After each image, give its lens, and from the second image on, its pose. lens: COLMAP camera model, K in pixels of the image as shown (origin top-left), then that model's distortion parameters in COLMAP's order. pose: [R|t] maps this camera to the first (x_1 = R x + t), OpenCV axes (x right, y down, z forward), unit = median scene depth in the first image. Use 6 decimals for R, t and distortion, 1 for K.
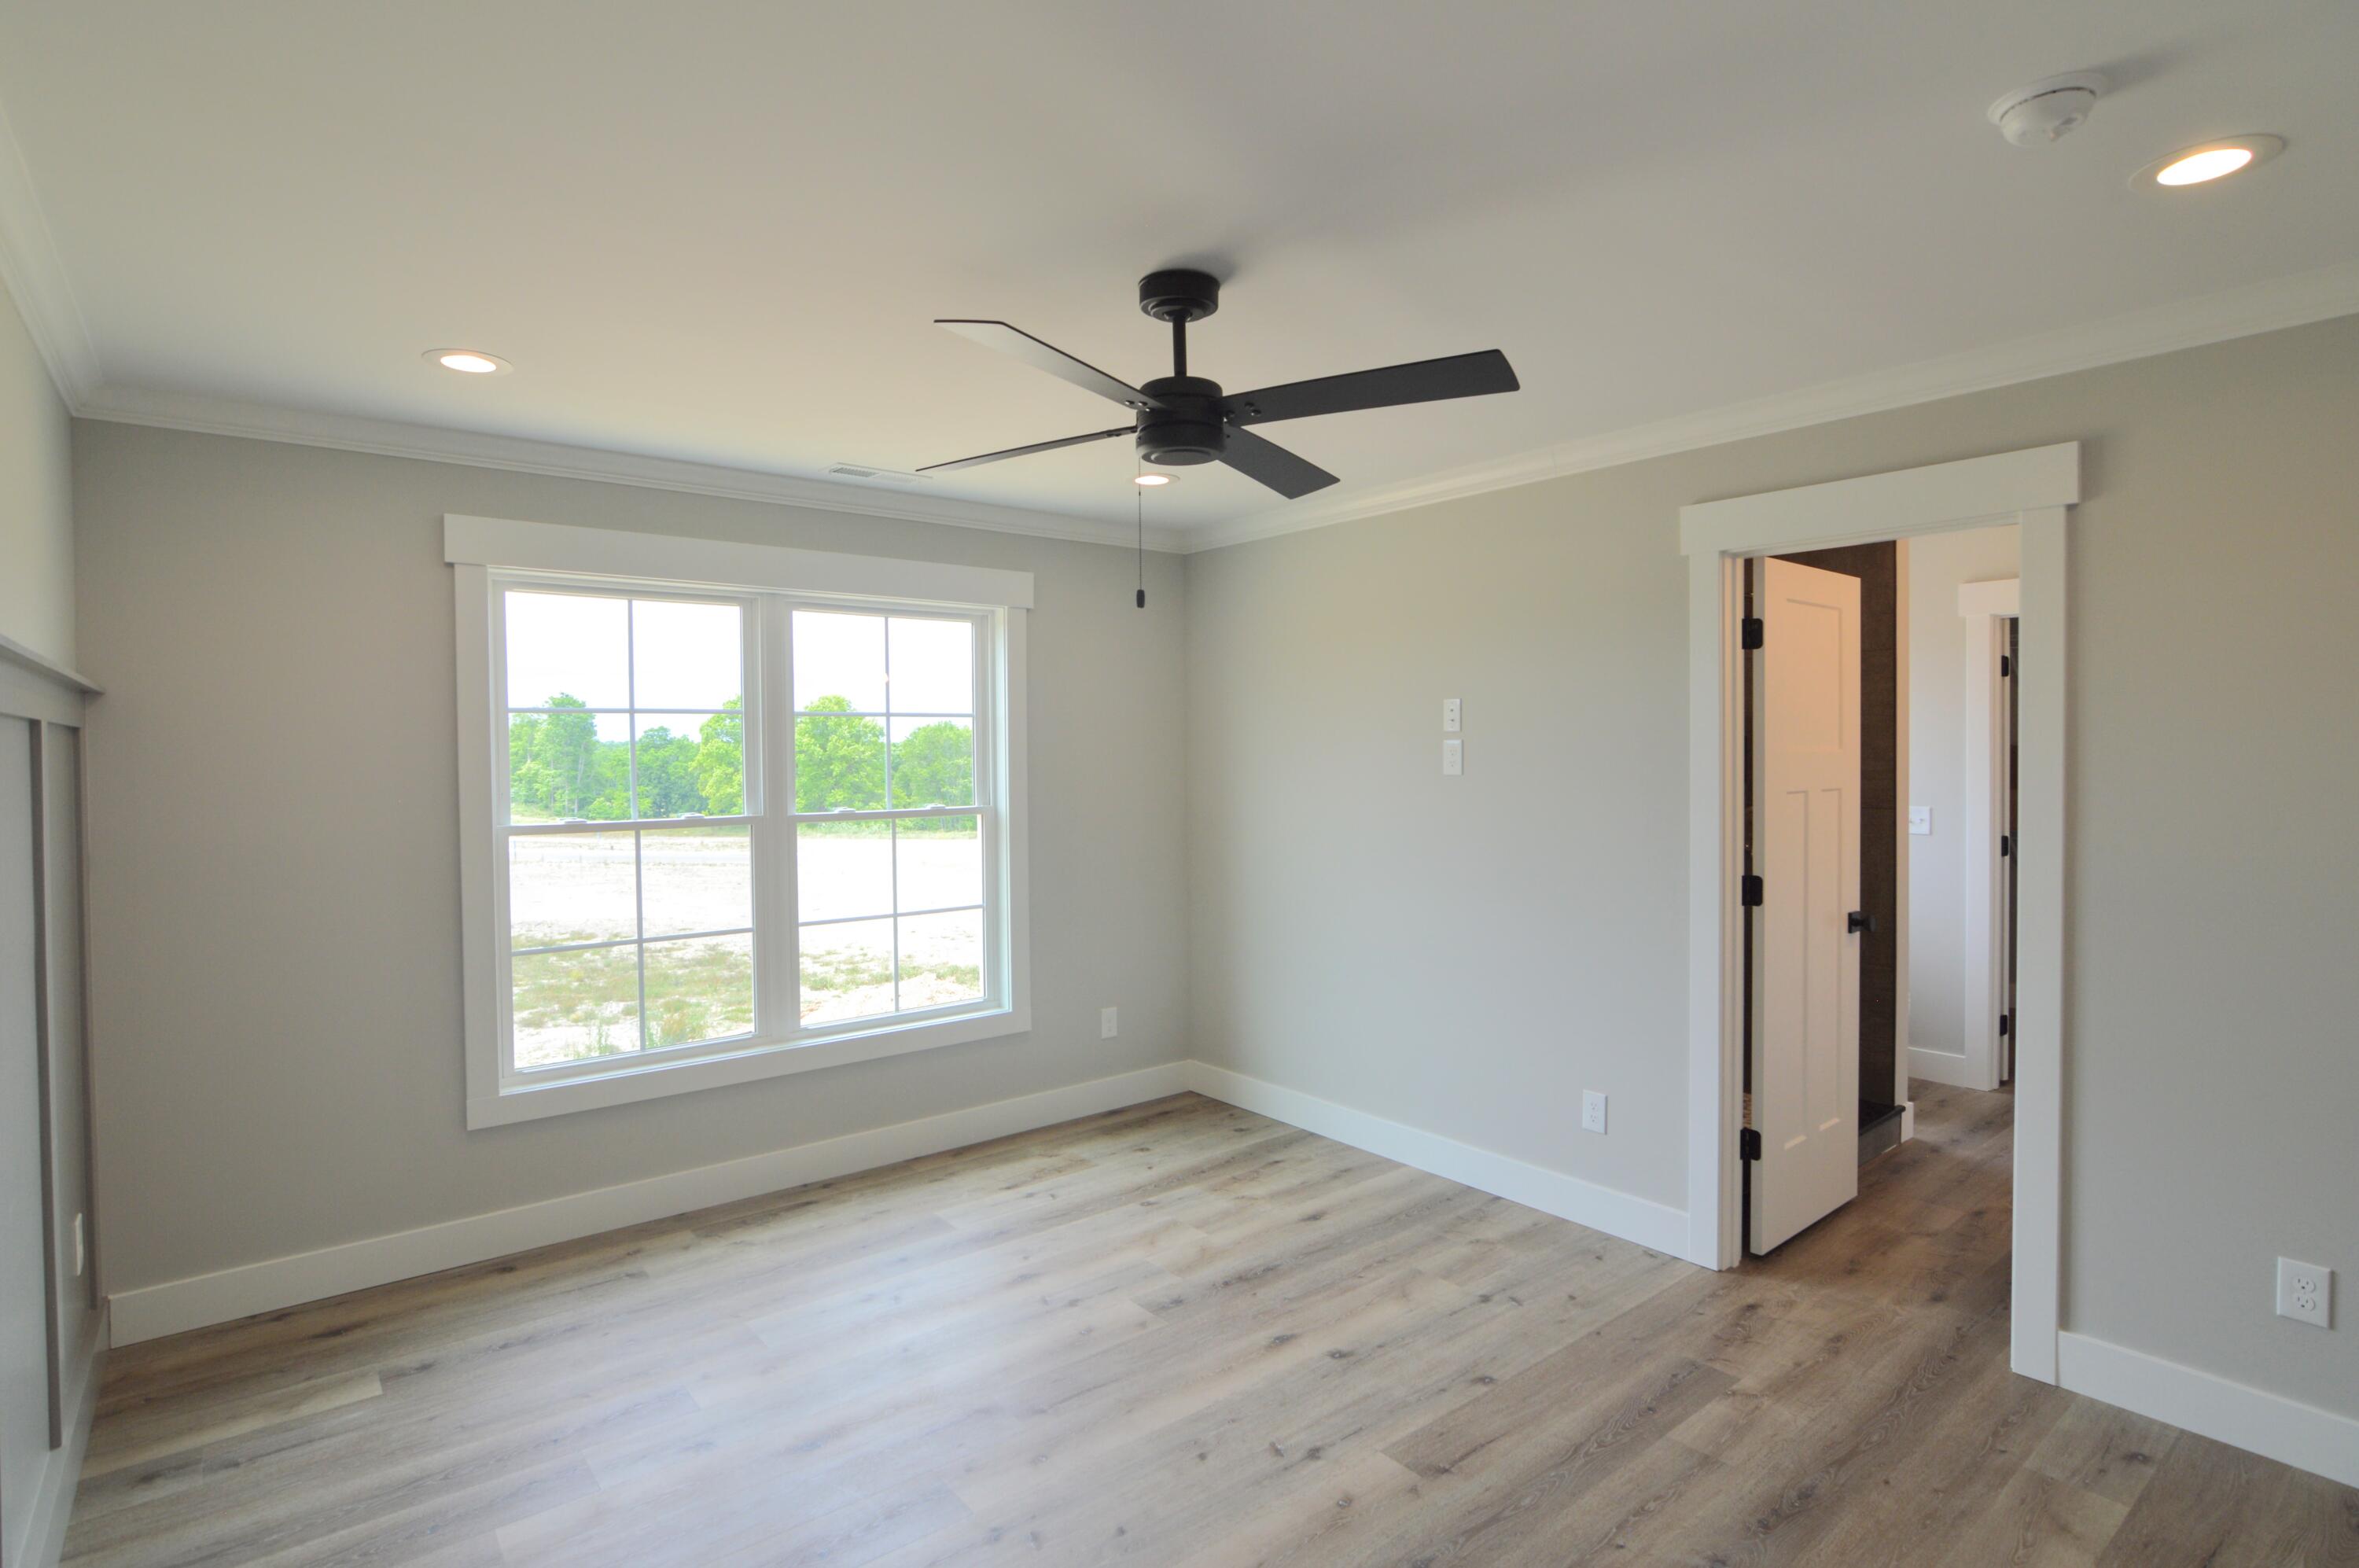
lens RADIAL K [[1183.8, 0, 1193.1], [0, 1183.8, 775.6], [0, 0, 1]] dist [-0.025550, 0.005820]
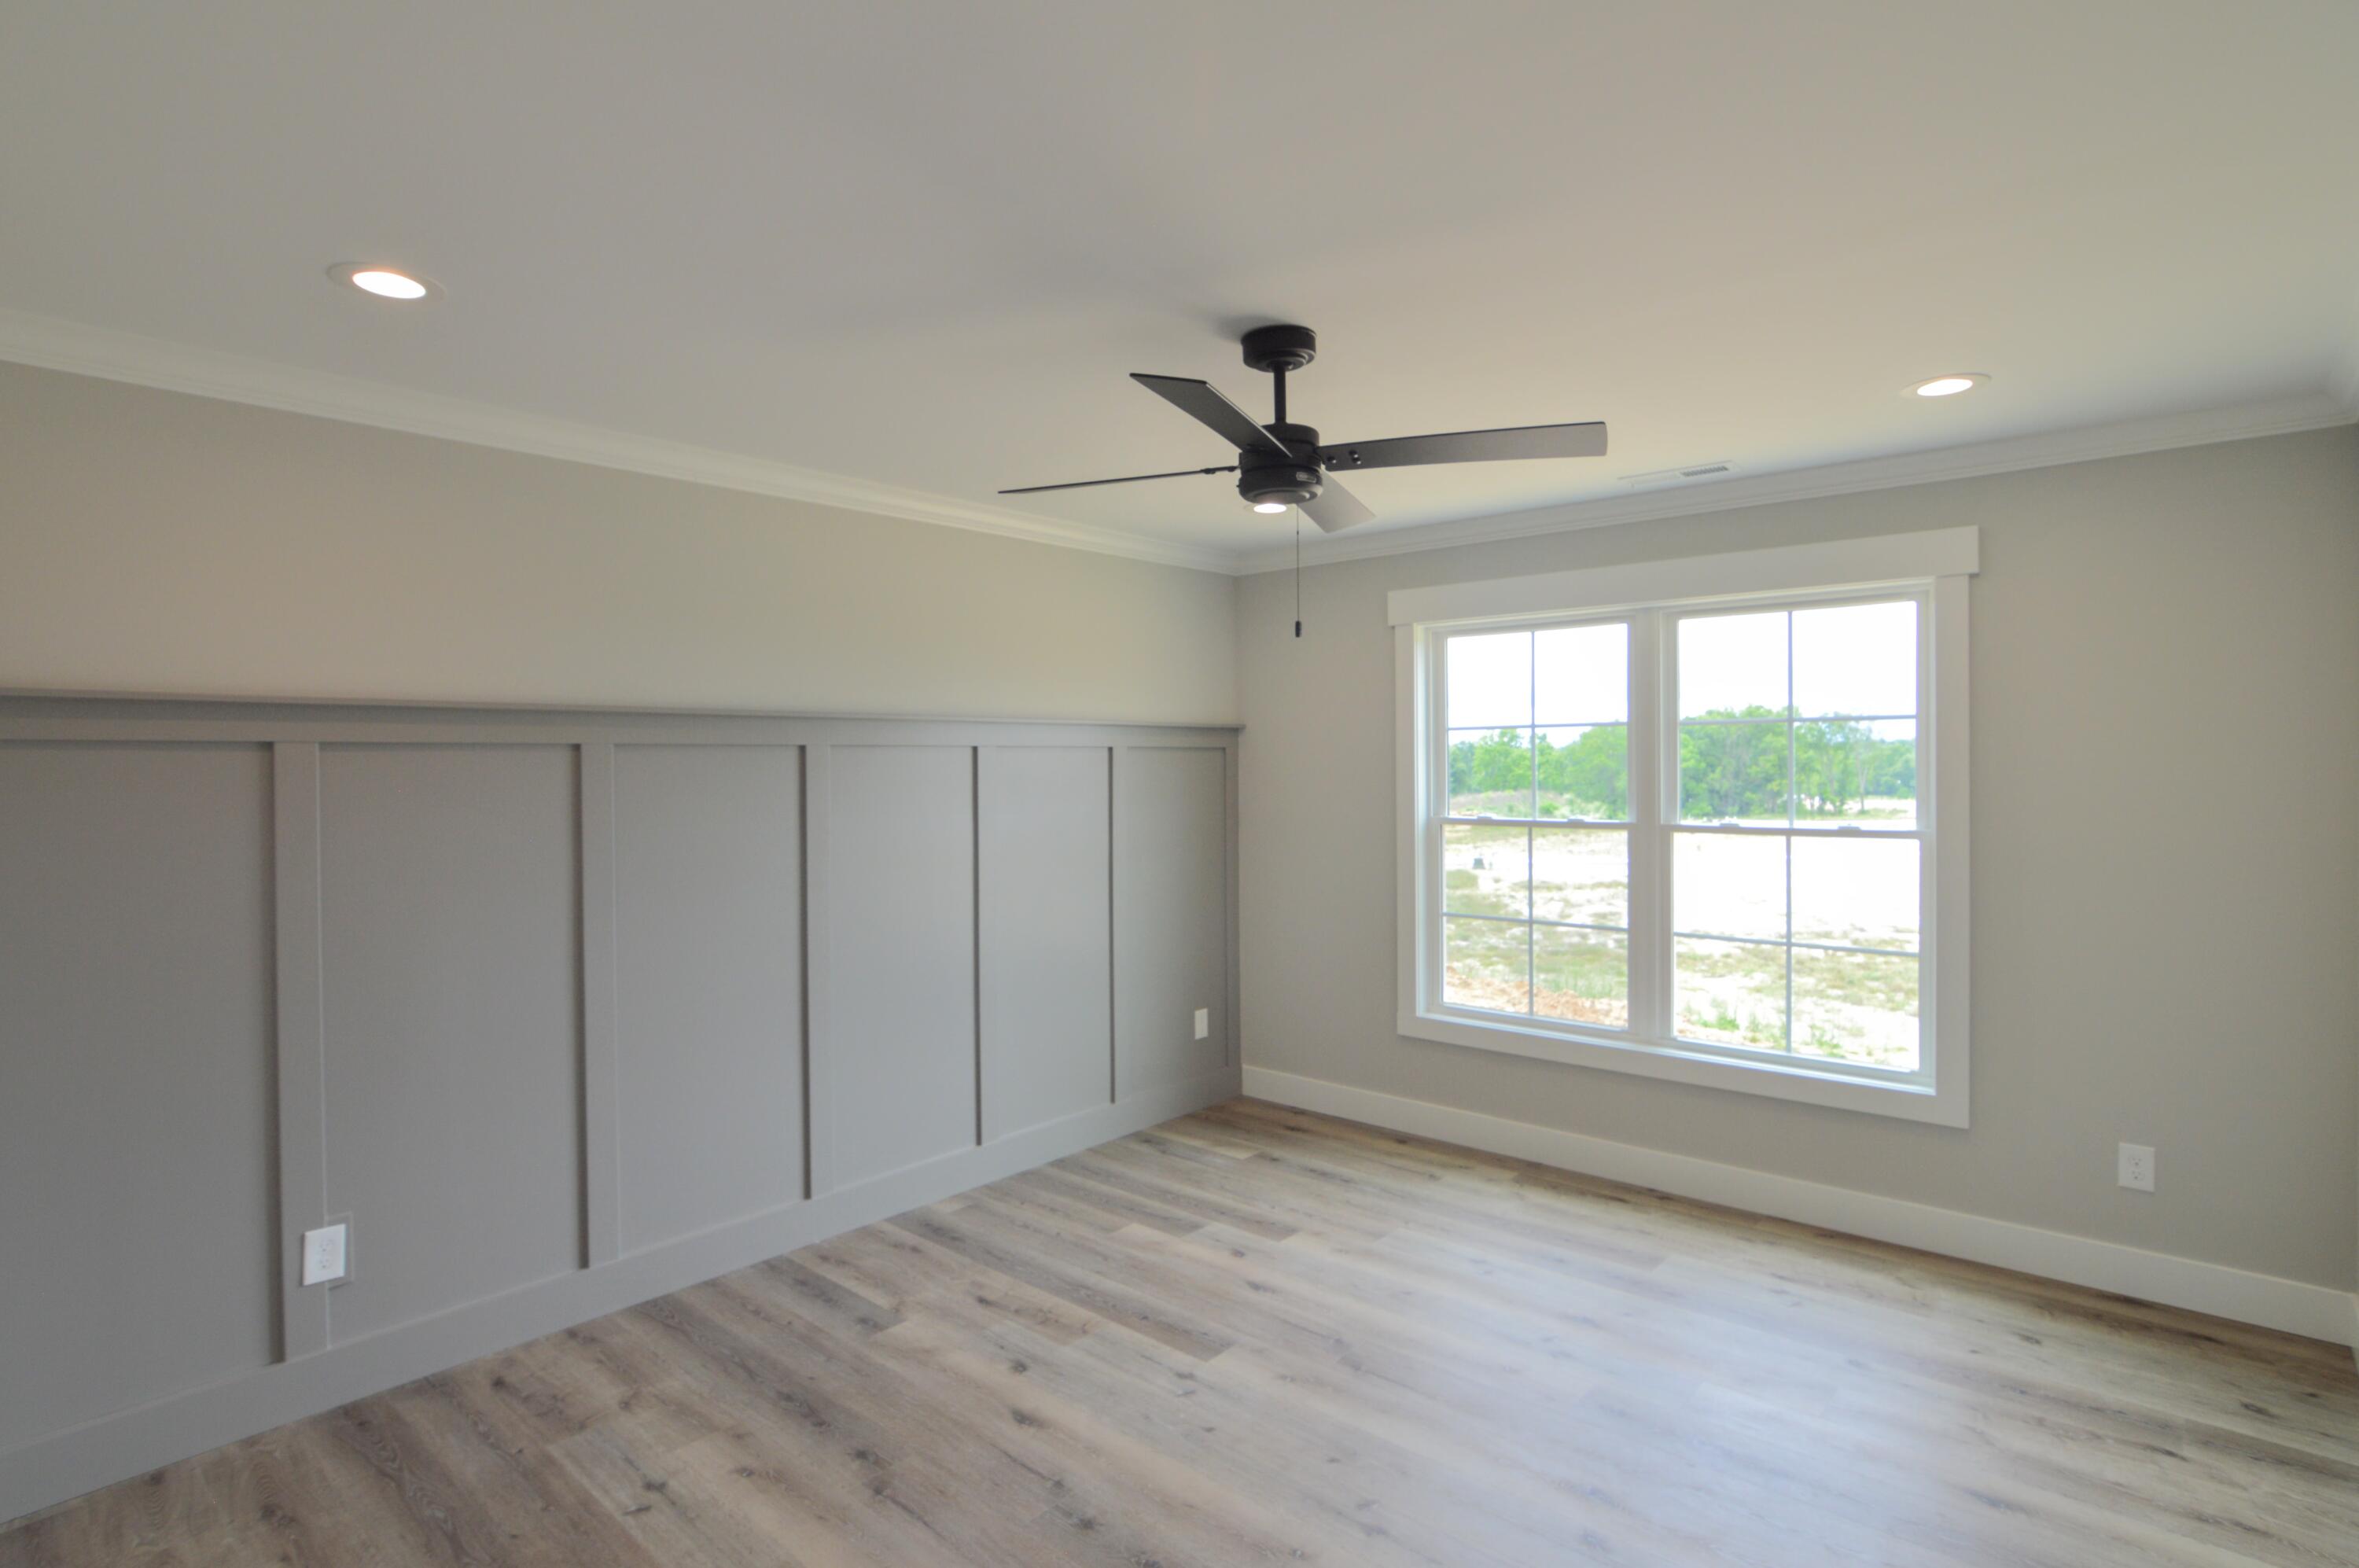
lens RADIAL K [[1183.8, 0, 1183.6], [0, 1183.8, 773.5], [0, 0, 1]] dist [-0.025550, 0.005820]
pose [[0.158649, 0.013026, -0.987249, 0.627220], [-0.020837, 0.999734, 0.009842, -0.011305], [0.987115, 0.019010, 0.158879, 0.456845]]
